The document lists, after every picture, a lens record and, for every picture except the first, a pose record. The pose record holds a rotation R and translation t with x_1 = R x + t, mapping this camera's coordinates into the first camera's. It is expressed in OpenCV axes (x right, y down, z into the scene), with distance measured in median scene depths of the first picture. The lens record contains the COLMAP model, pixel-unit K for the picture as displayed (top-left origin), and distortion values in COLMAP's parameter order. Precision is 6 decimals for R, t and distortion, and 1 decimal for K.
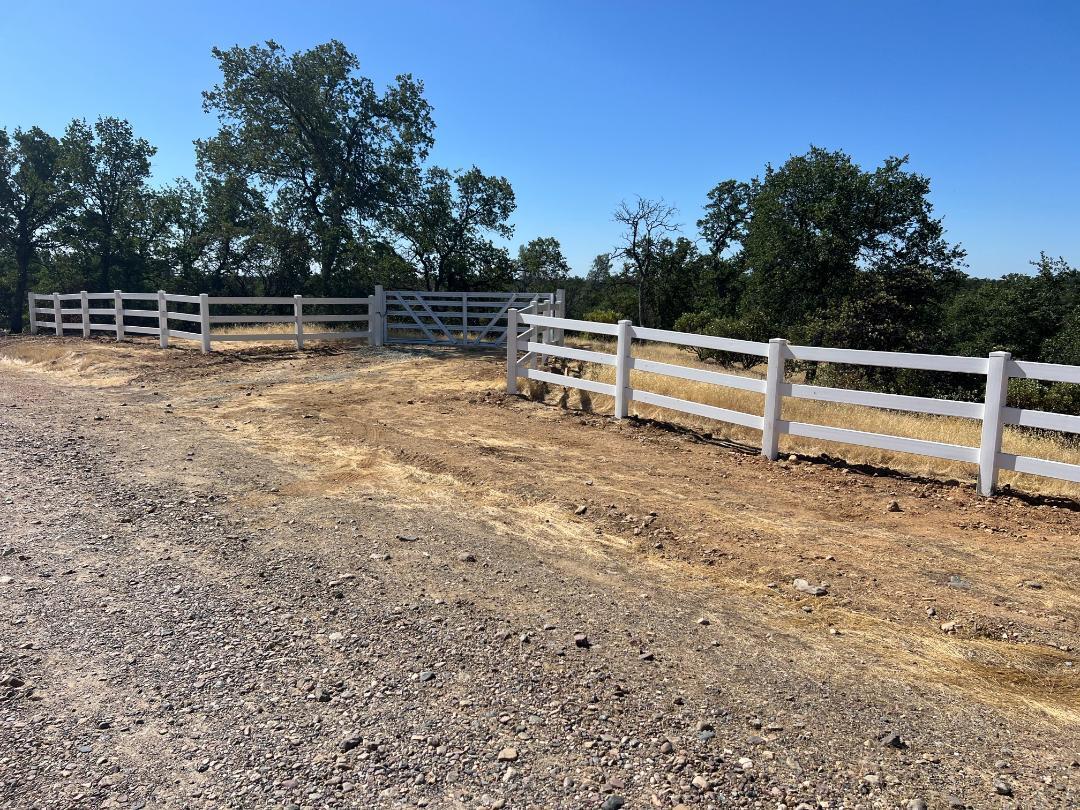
lens RADIAL K [[812.9, 0, 562.1], [0, 812.9, 404.6], [0, 0, 1]] dist [0.013487, 0.002373]
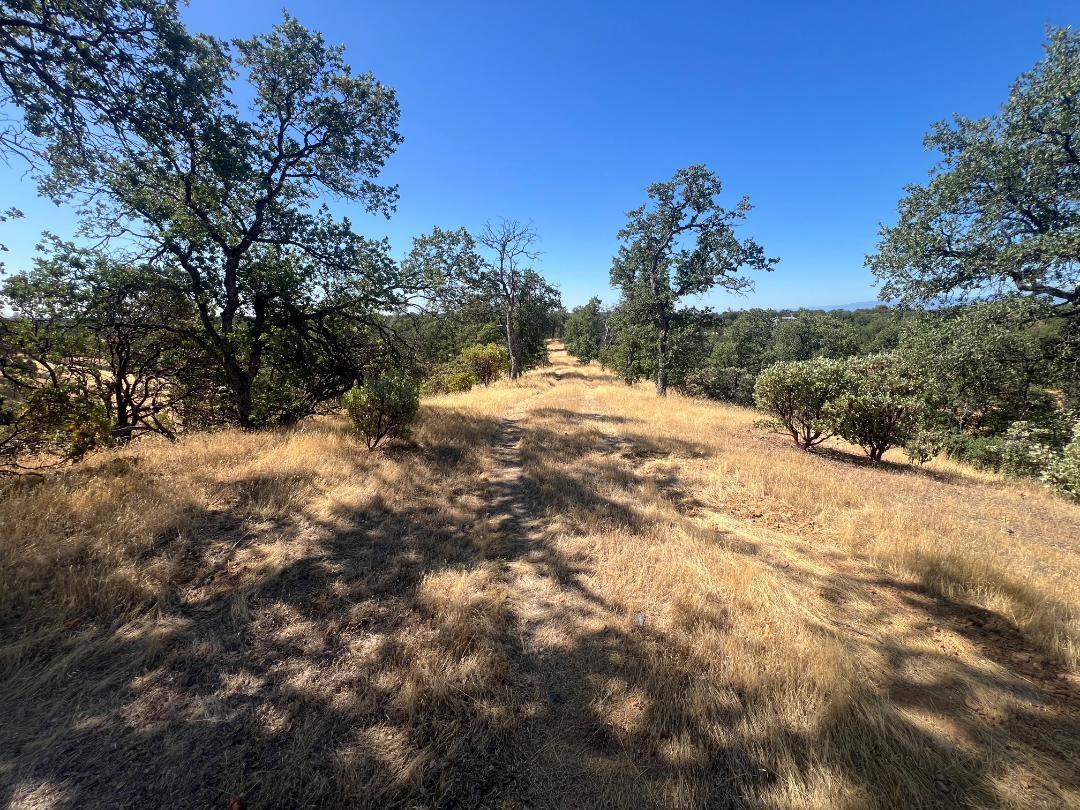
lens RADIAL K [[432.4, 0, 537.5], [0, 432.4, 403.6], [0, 0, 1]] dist [-0.001975, 0.001126]
pose [[0.930036, -0.089733, 0.356343, -0.091147], [0.071368, 0.995370, 0.064384, -0.112990], [-0.360470, -0.034448, 0.932134, 0.788216]]
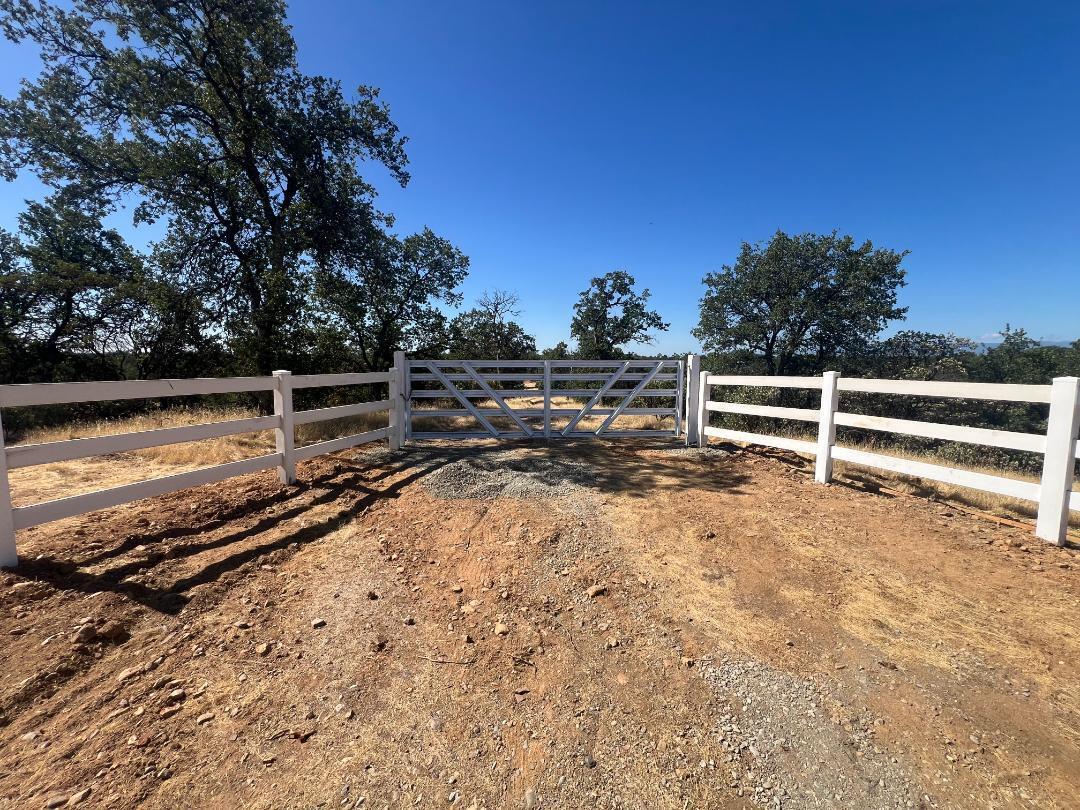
lens RADIAL K [[432.4, 0, 537.5], [0, 432.4, 403.6], [0, 0, 1]] dist [-0.001975, 0.001126]
pose [[0.902553, -0.052679, 0.427345, -0.225452], [0.069500, 0.997297, -0.023847, -0.074262], [-0.424934, 0.051223, 0.903774, 0.532702]]
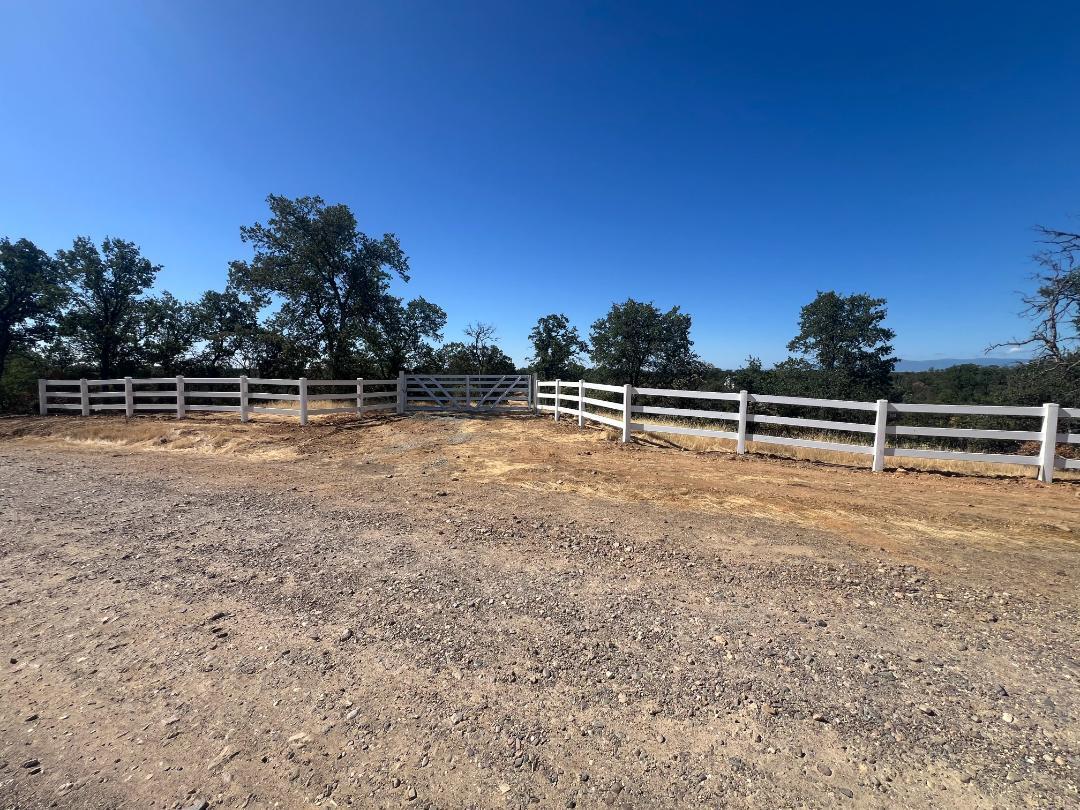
lens RADIAL K [[432.4, 0, 537.5], [0, 432.4, 403.6], [0, 0, 1]] dist [-0.001975, 0.001126]
pose [[0.910848, -0.033270, 0.411398, -0.265502], [0.063292, 0.996216, -0.059566, -0.022823], [-0.407860, 0.080293, 0.909507, 0.170901]]
